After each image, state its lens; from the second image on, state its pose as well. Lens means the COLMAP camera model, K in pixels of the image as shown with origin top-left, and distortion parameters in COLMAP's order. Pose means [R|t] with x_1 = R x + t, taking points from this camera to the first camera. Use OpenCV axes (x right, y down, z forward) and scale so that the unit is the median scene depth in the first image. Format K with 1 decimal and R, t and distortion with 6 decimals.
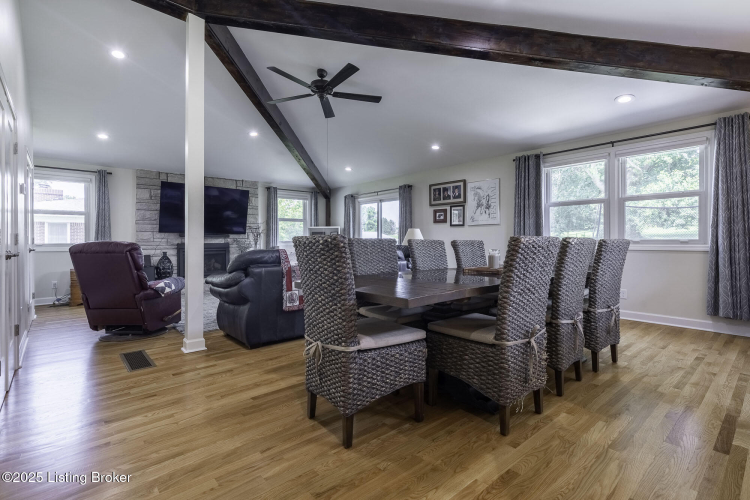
lens RADIAL K [[345.7, 0, 370.8], [0, 345.7, 243.8], [0, 0, 1]] dist [0.002145, 0.000378]
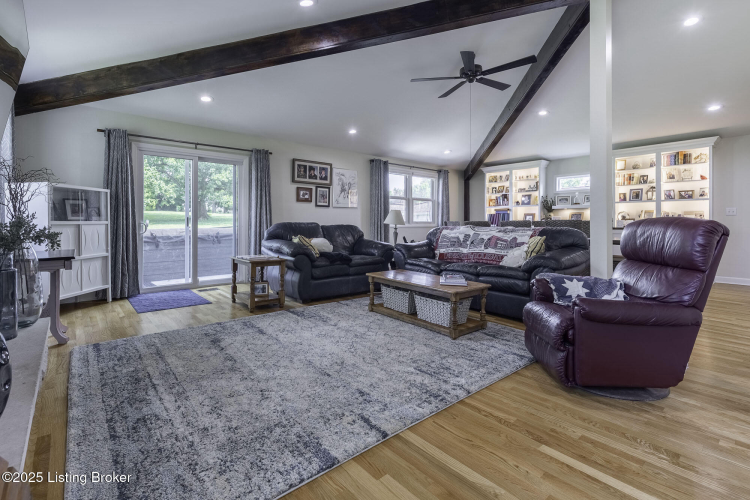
lens RADIAL K [[345.7, 0, 370.8], [0, 345.7, 224.0], [0, 0, 1]] dist [0.002145, 0.000378]
pose [[0.023158, 0.000369, 0.999732, -0.730387], [0.006888, 0.999976, -0.000528, 0.001164], [-0.999708, 0.006898, 0.023155, 0.786924]]
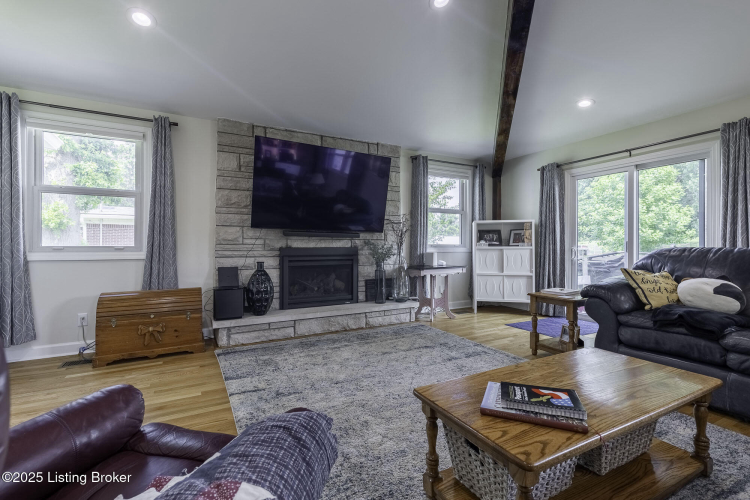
lens RADIAL K [[345.7, 0, 373.6], [0, 345.7, 246.7], [0, 0, 1]] dist [0.002145, 0.000378]
pose [[0.973359, 0.006196, -0.229204, -0.280633], [-0.007293, 0.999966, -0.003940, -0.001008], [0.229172, 0.005507, 0.973370, 0.483657]]
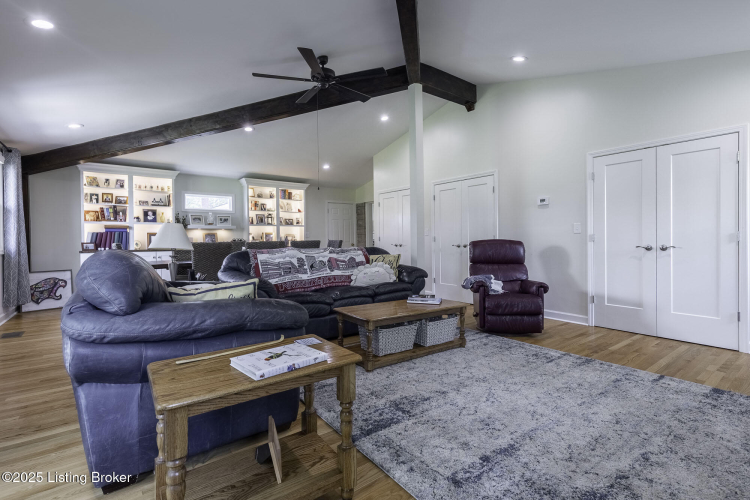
lens RADIAL K [[345.7, 0, 371.4], [0, 345.7, 247.3], [0, 0, 1]] dist [0.002145, 0.000378]
pose [[-0.995491, 0.011562, 0.094151, -0.214258], [0.014186, 0.999528, 0.027245, -0.009589], [-0.093792, 0.028458, -0.995185, 1.185766]]
